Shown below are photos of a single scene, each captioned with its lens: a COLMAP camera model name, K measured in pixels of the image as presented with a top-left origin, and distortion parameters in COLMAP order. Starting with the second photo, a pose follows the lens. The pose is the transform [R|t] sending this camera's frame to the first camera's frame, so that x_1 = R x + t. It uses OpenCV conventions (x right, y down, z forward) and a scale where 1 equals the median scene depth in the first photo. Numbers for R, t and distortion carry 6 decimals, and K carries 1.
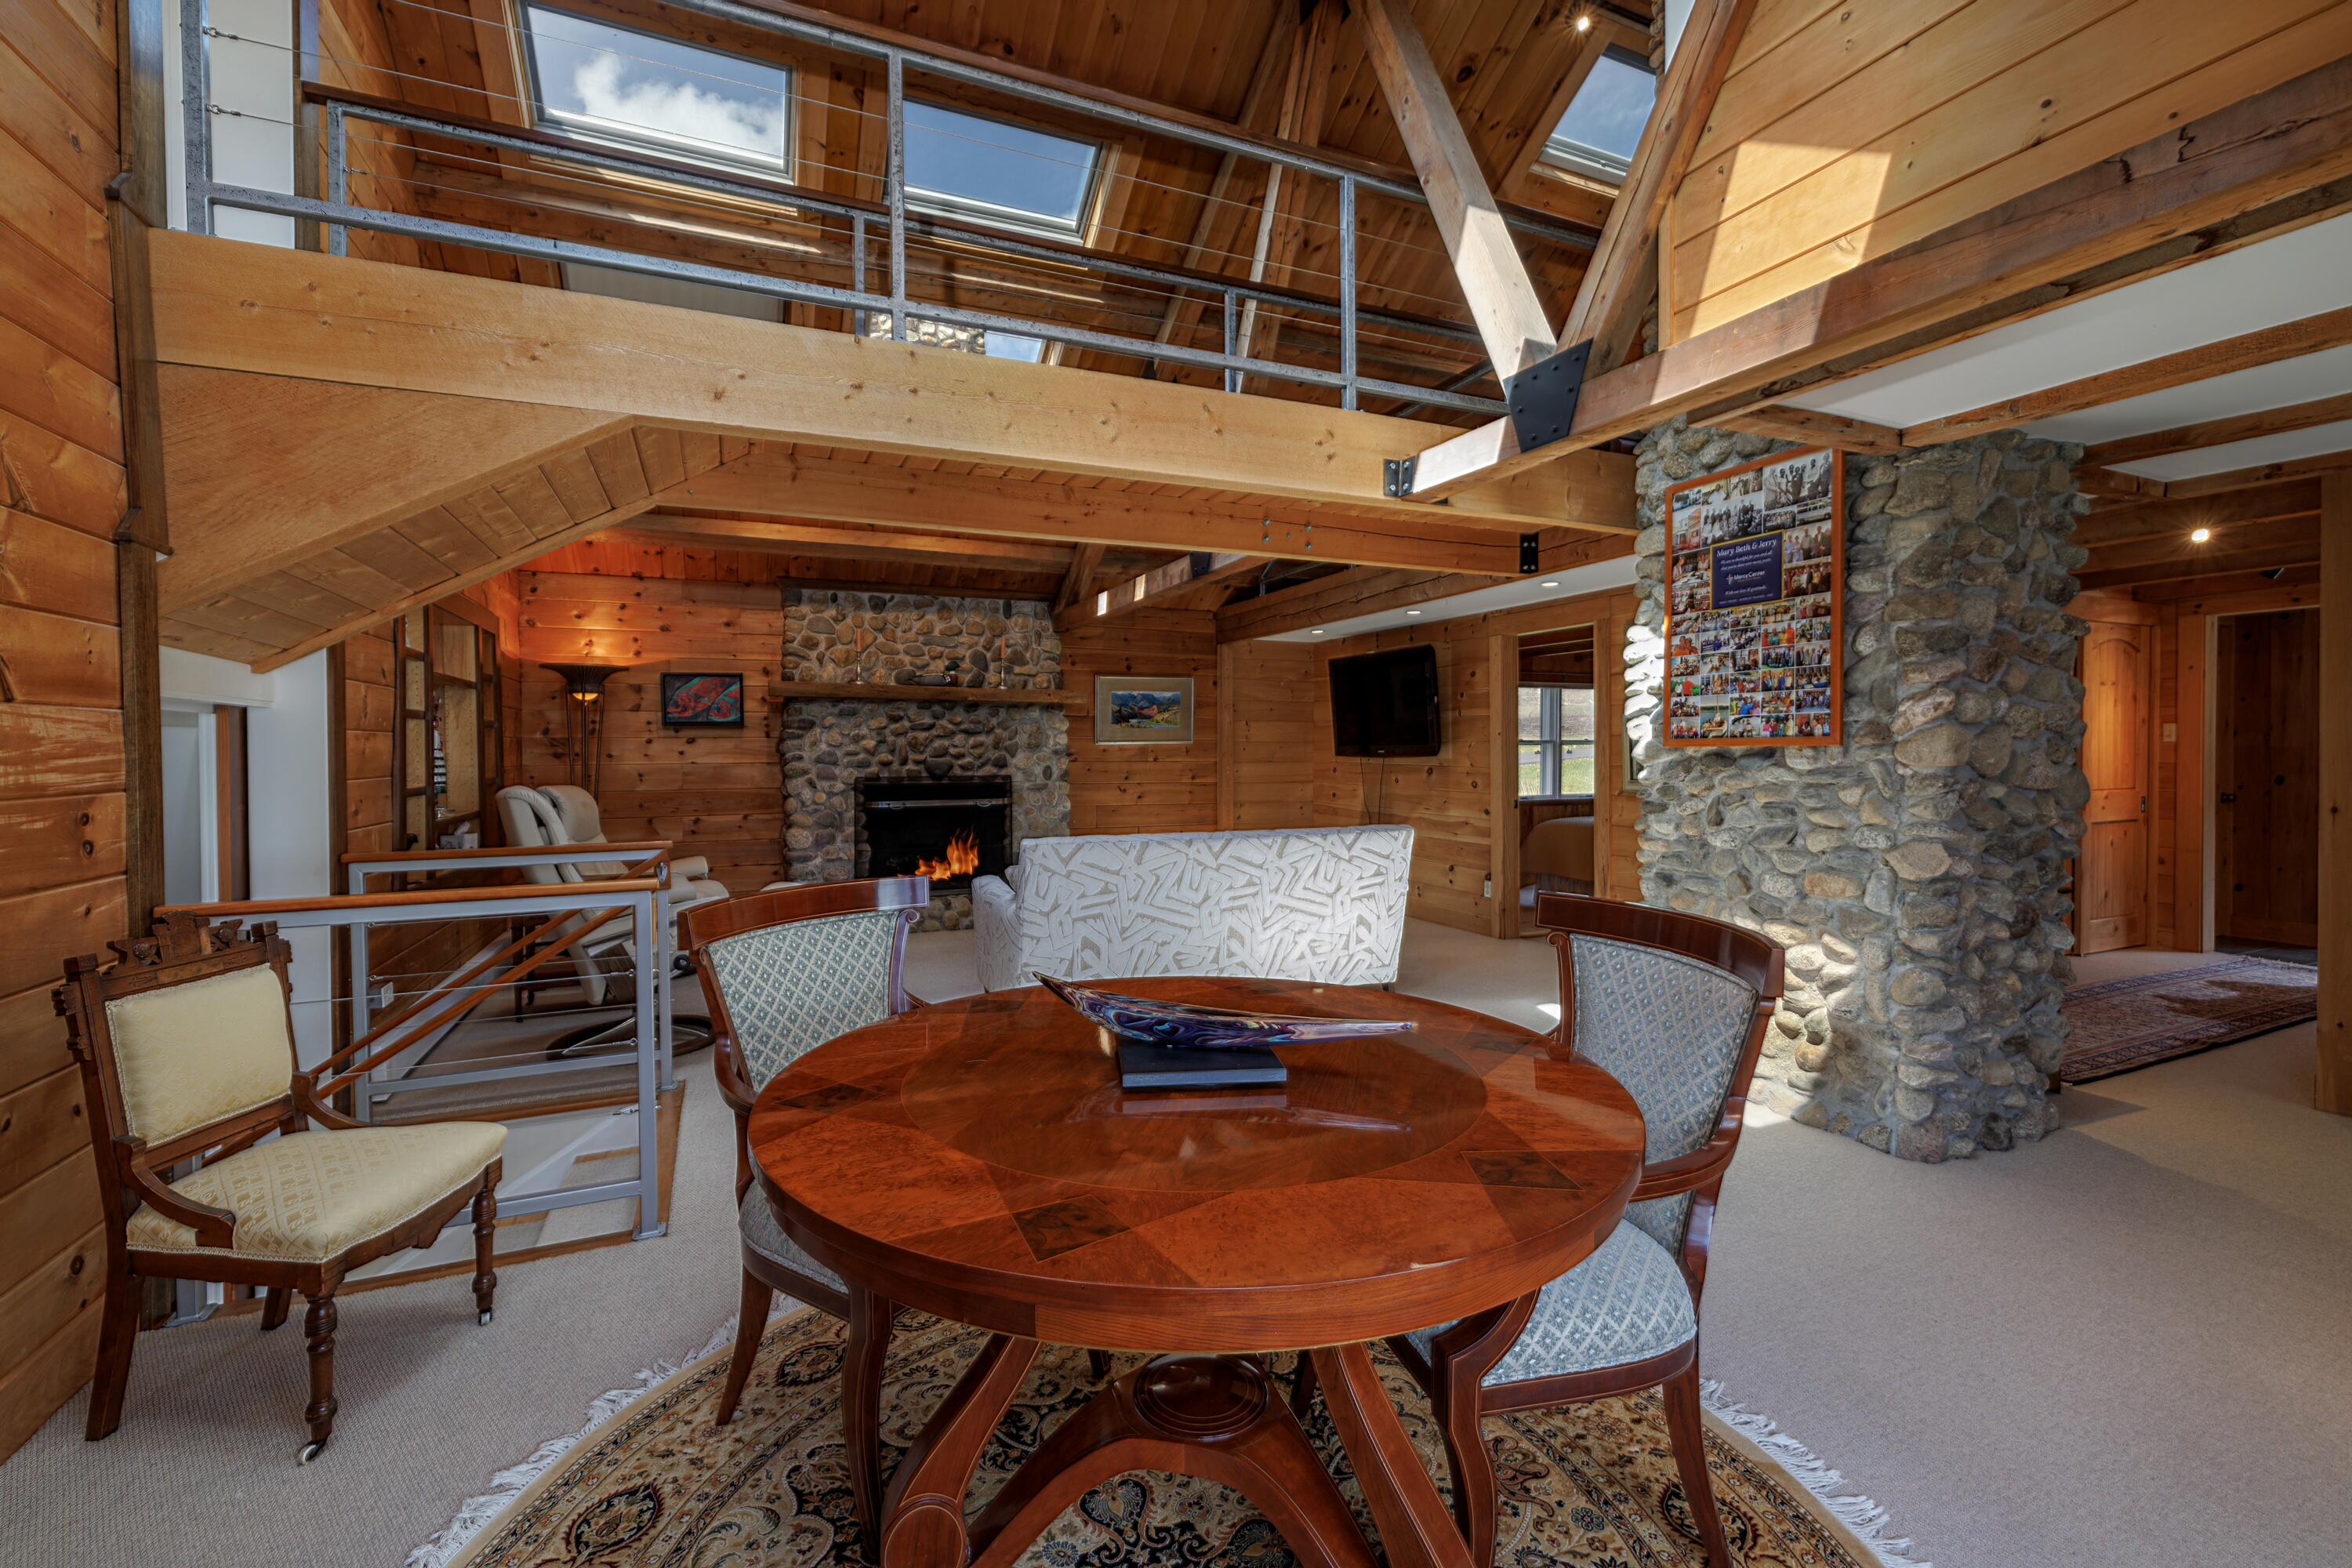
lens RADIAL K [[995.9, 0, 1164.7], [0, 995.9, 769.1], [0, 0, 1]] dist [0.001795, -0.001282]
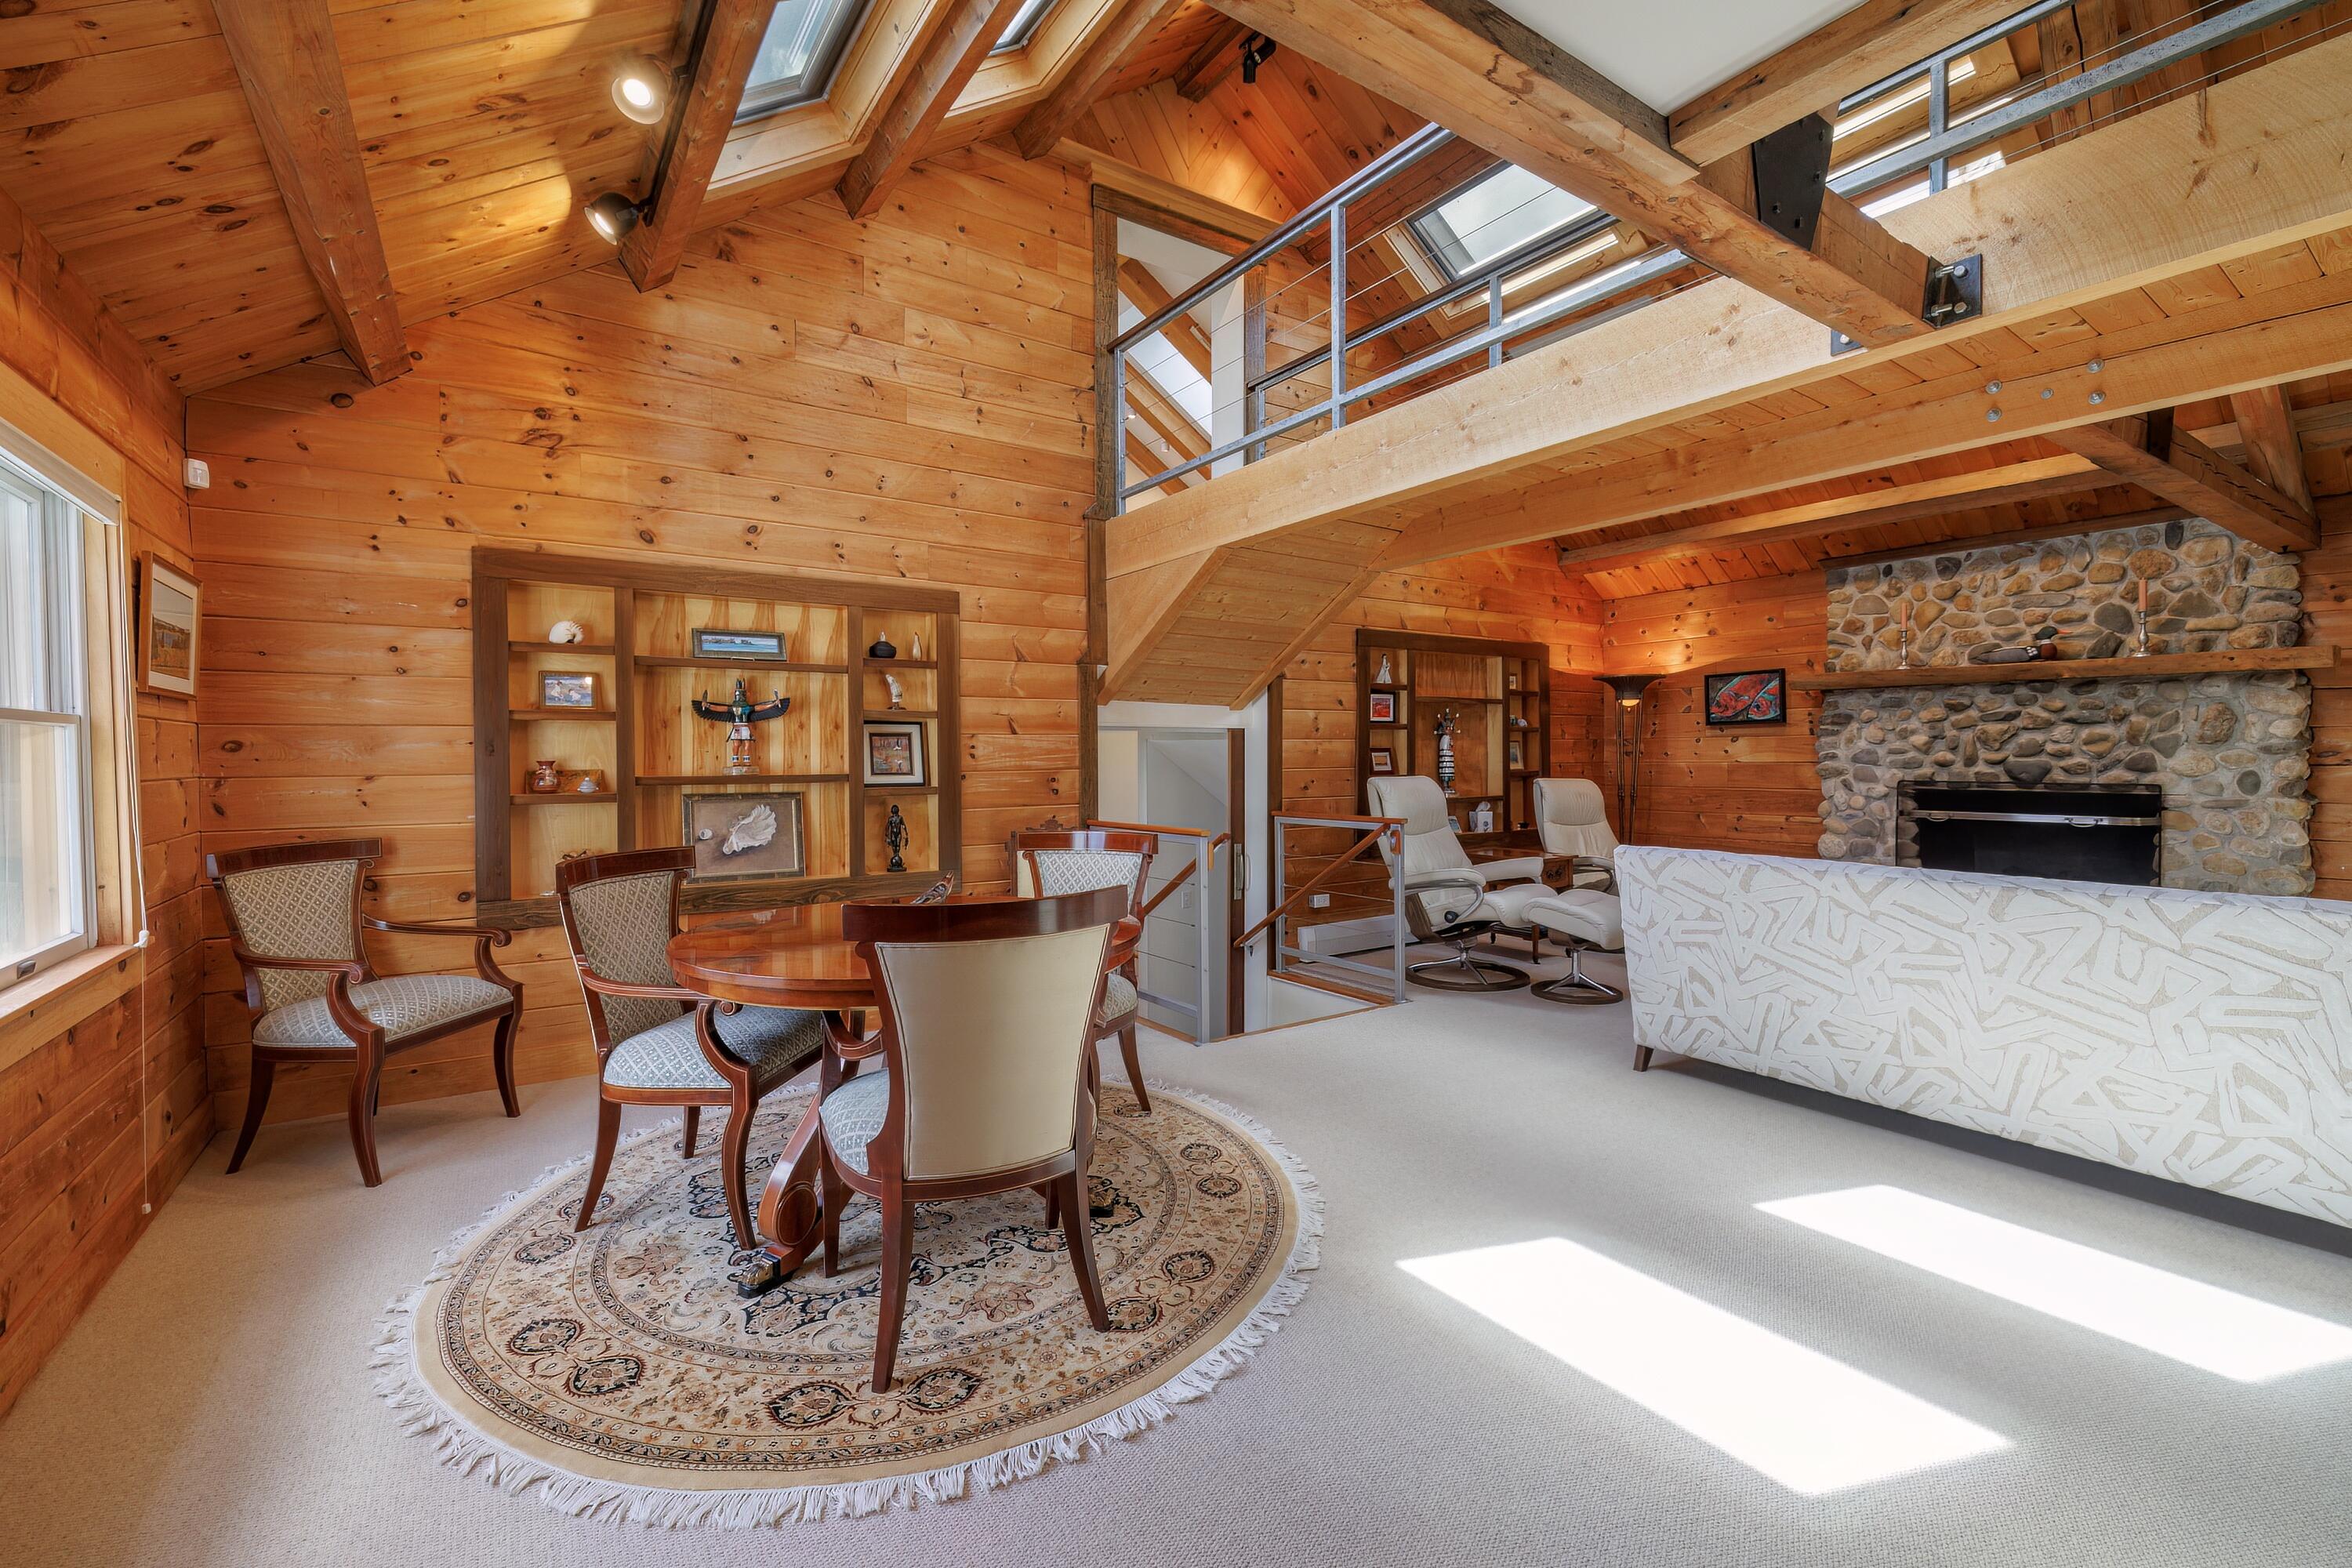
lens RADIAL K [[995.9, 0, 1170.7], [0, 995.9, 768.9], [0, 0, 1]] dist [0.001795, -0.001282]
pose [[0.184360, 0.017105, -0.982710, 0.406259], [-0.013461, 0.999799, 0.014877, -0.005065], [0.982767, 0.010485, 0.184553, 0.239157]]
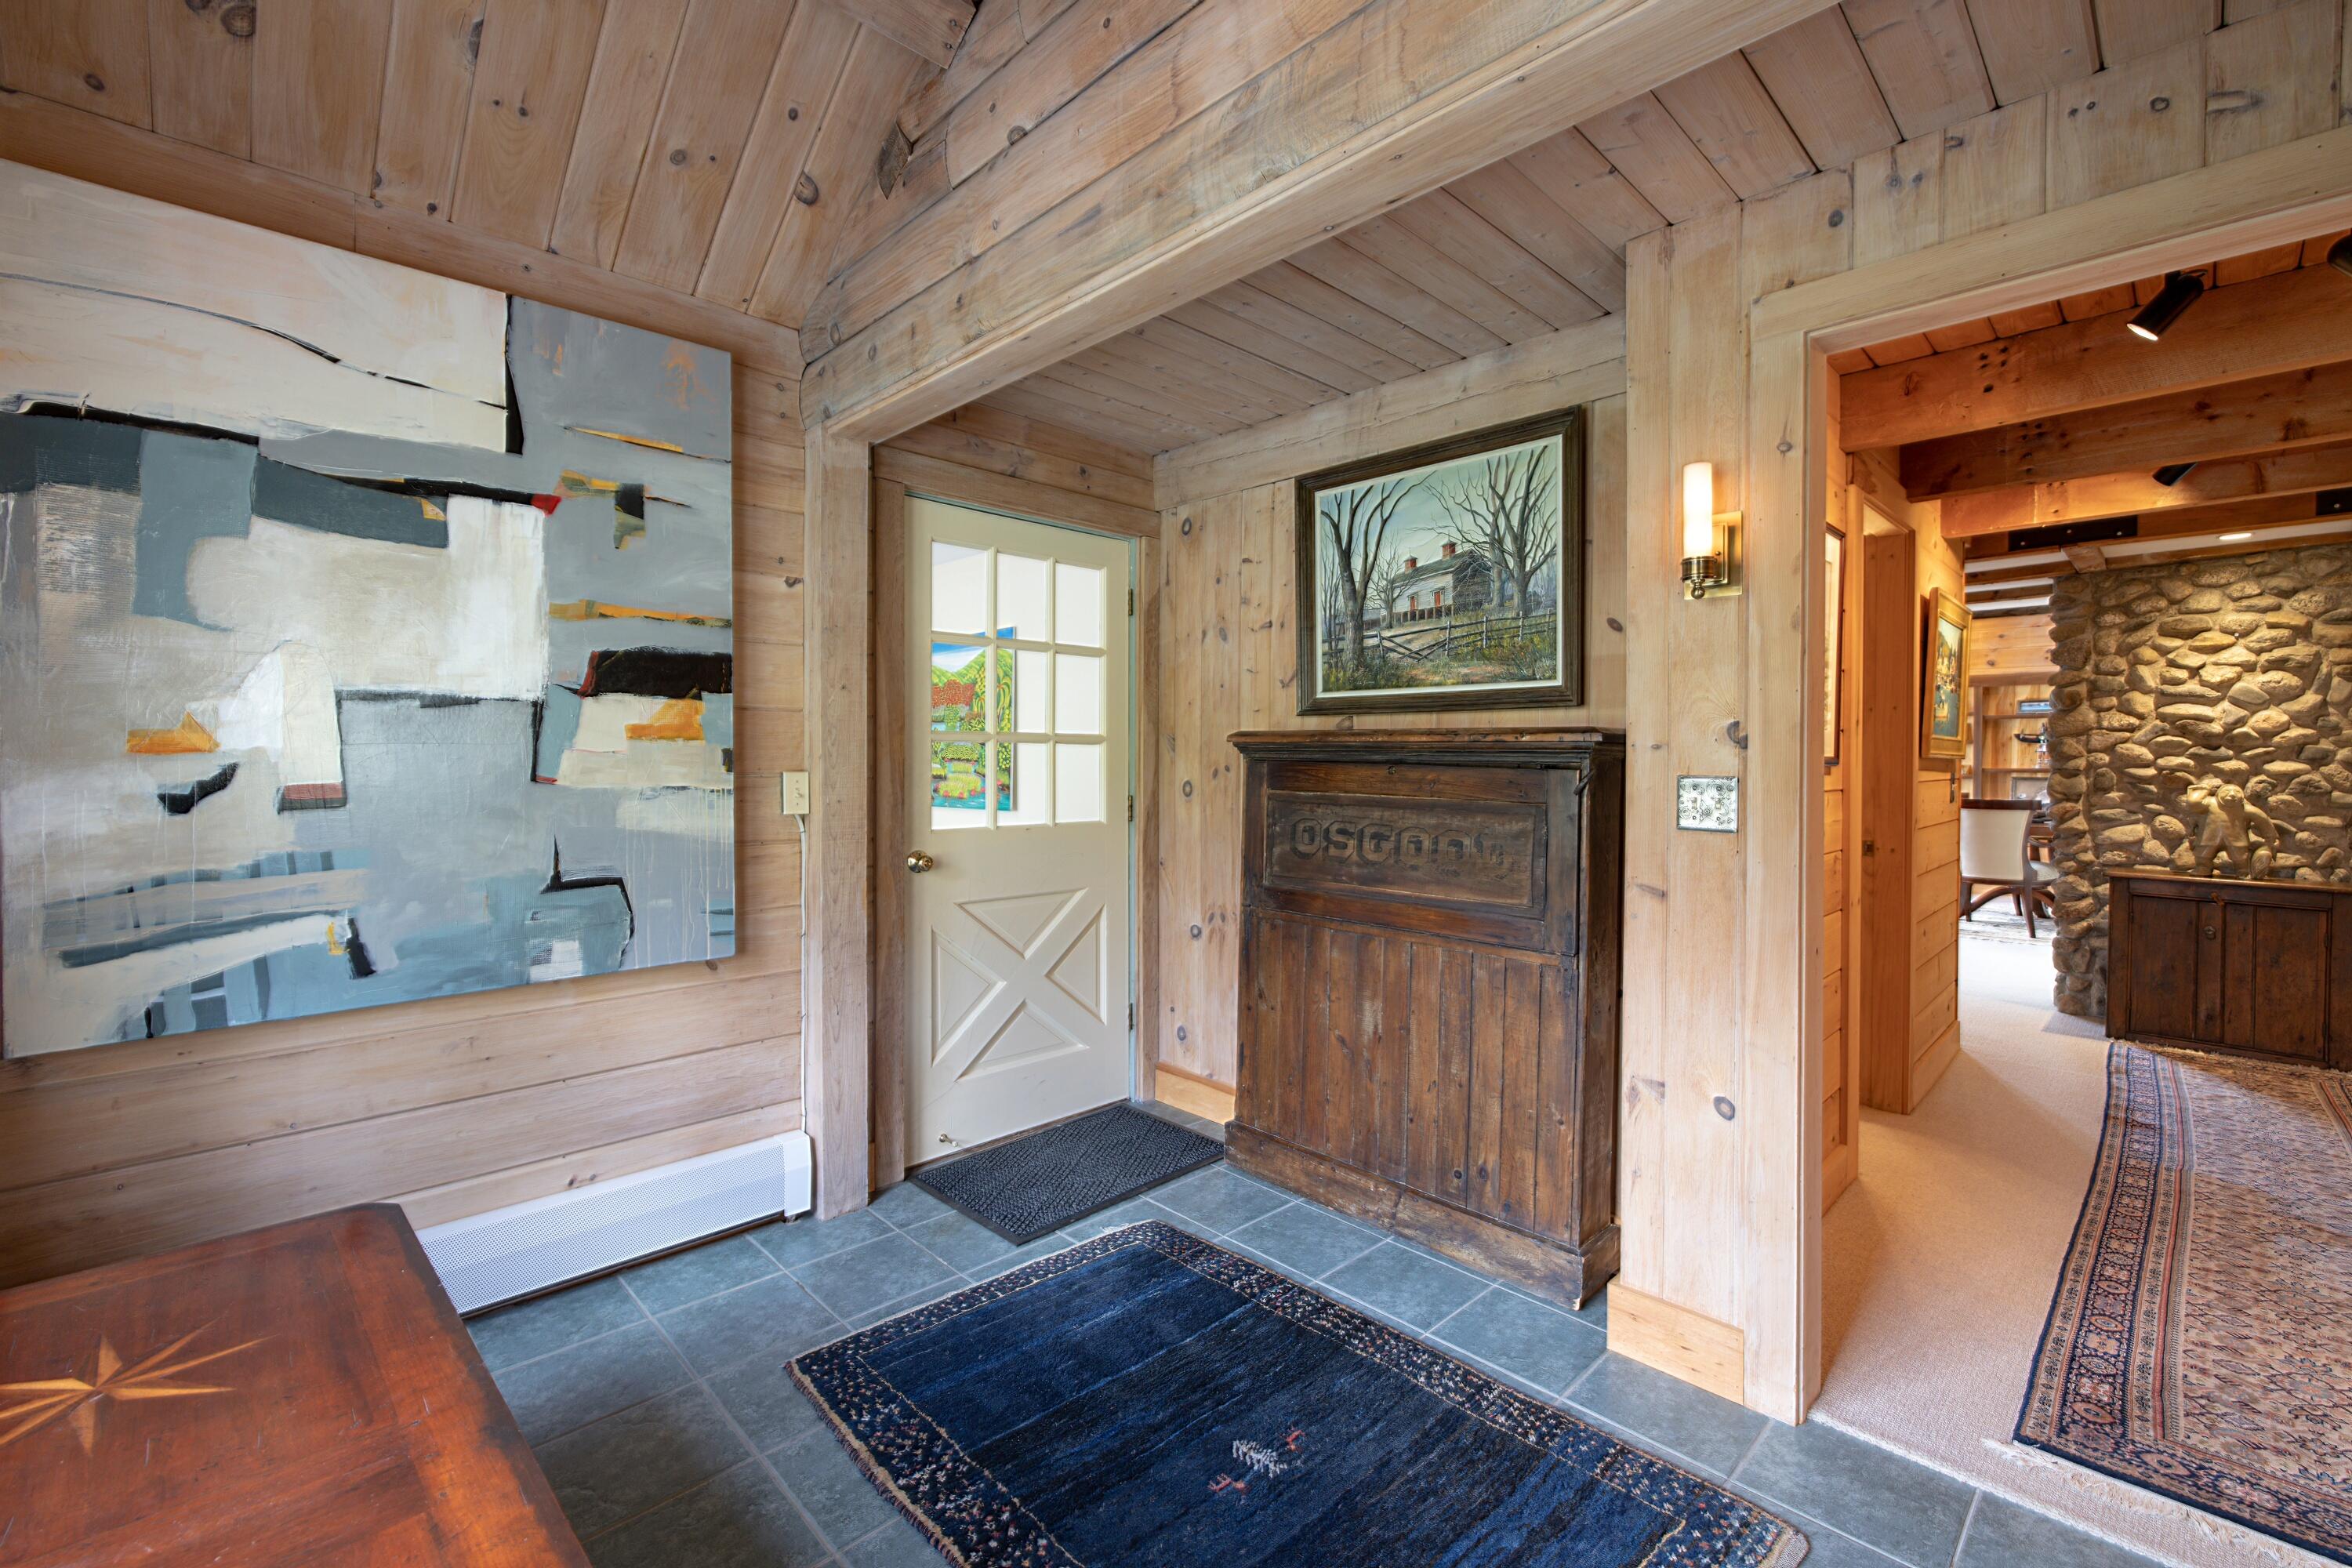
lens RADIAL K [[995.9, 0, 1168.0], [0, 995.9, 767.0], [0, 0, 1]] dist [0.001795, -0.001282]
pose [[-0.940210, 0.004681, -0.340564, 1.241341], [-0.004884, 0.999618, 0.027221, -0.020506], [0.340562, 0.027257, -0.939827, 0.907789]]
